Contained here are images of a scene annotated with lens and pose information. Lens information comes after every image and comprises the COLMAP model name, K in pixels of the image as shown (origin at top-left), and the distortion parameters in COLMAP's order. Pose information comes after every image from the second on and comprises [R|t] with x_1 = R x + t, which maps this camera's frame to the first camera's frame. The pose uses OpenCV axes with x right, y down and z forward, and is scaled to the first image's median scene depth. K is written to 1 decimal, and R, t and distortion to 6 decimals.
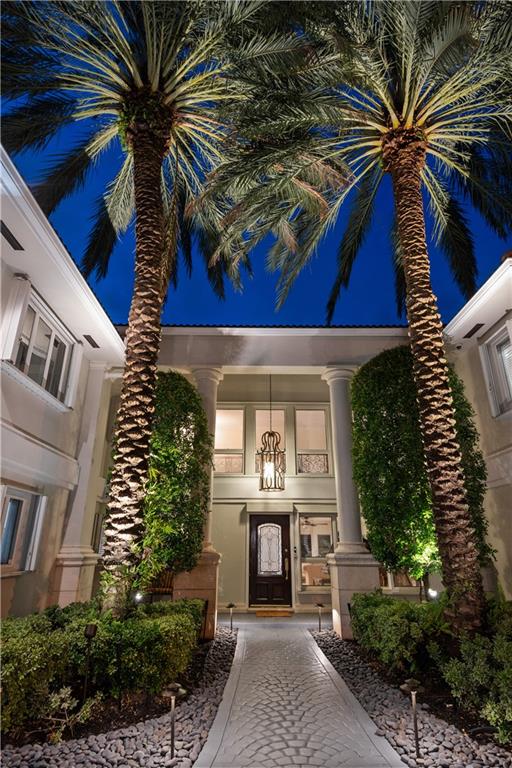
lens RADIAL K [[423.9, 0, 253.9], [0, 423.9, 396.2], [0, 0, 1]] dist [0.001104, 0.000046]
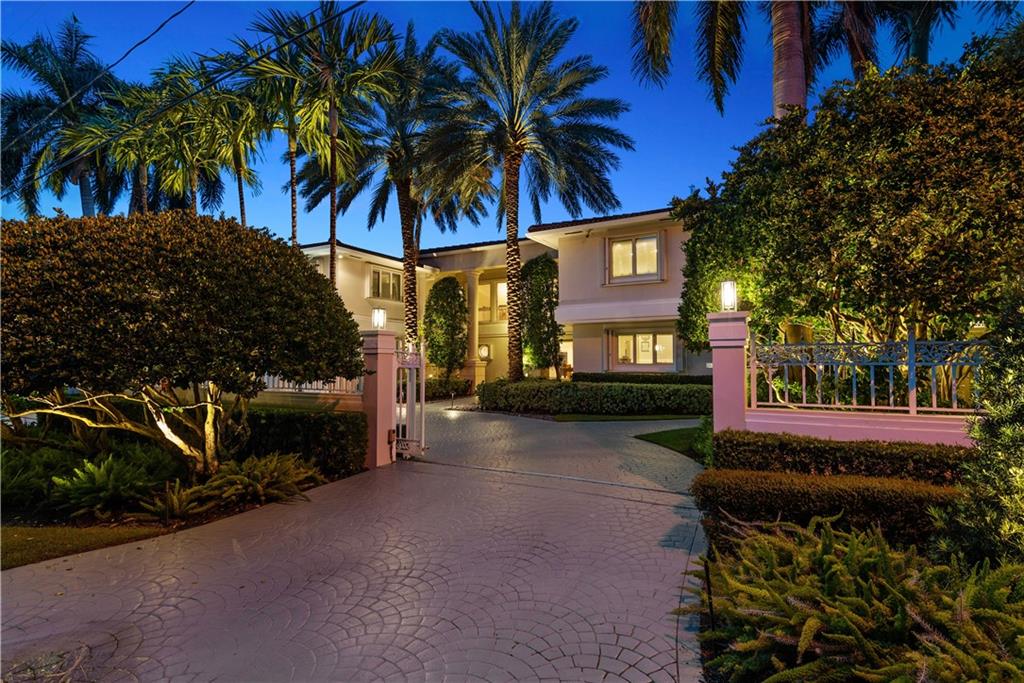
lens RADIAL K [[477.6, 0, 512.0], [0, 477.6, 341.5], [0, 0, 1]] dist [0.031766, -0.025112]
pose [[0.857238, -0.036535, -0.513622, 1.822973], [0.184978, 0.952744, 0.240959, -0.393250], [0.480547, -0.301568, 0.823487, -1.238544]]
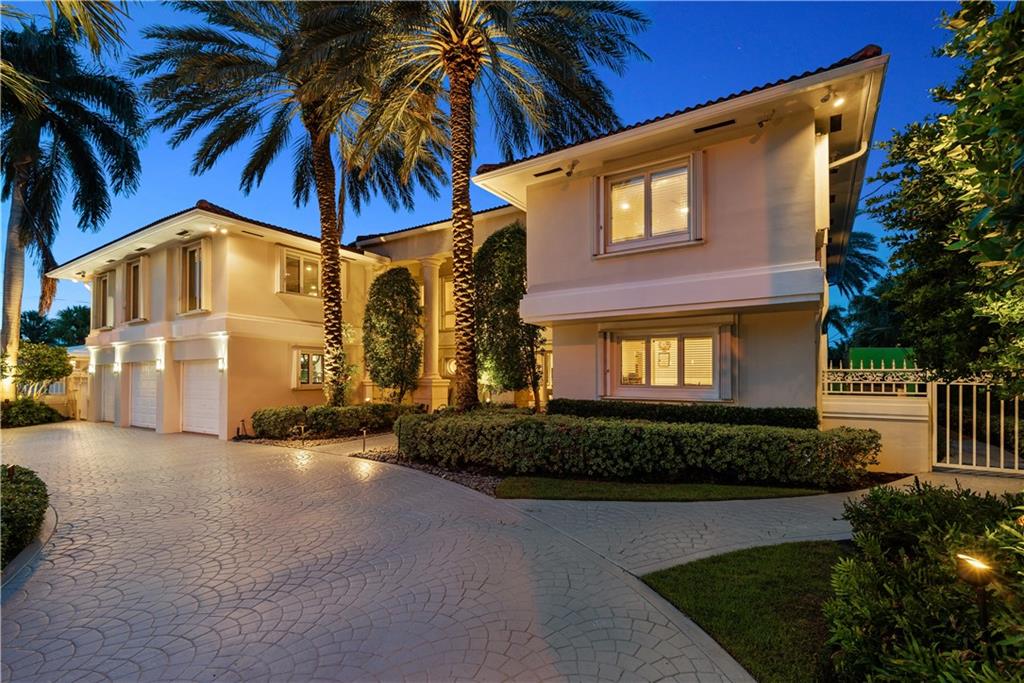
lens RADIAL K [[465.0, 0, 506.4], [0, 465.0, 367.1], [0, 0, 1]] dist [0.017456, -0.000028]
pose [[0.831208, -0.026144, -0.555346, 1.548966], [0.196831, 0.948035, 0.249974, -0.092491], [0.519953, -0.317090, 0.793160, -0.341538]]
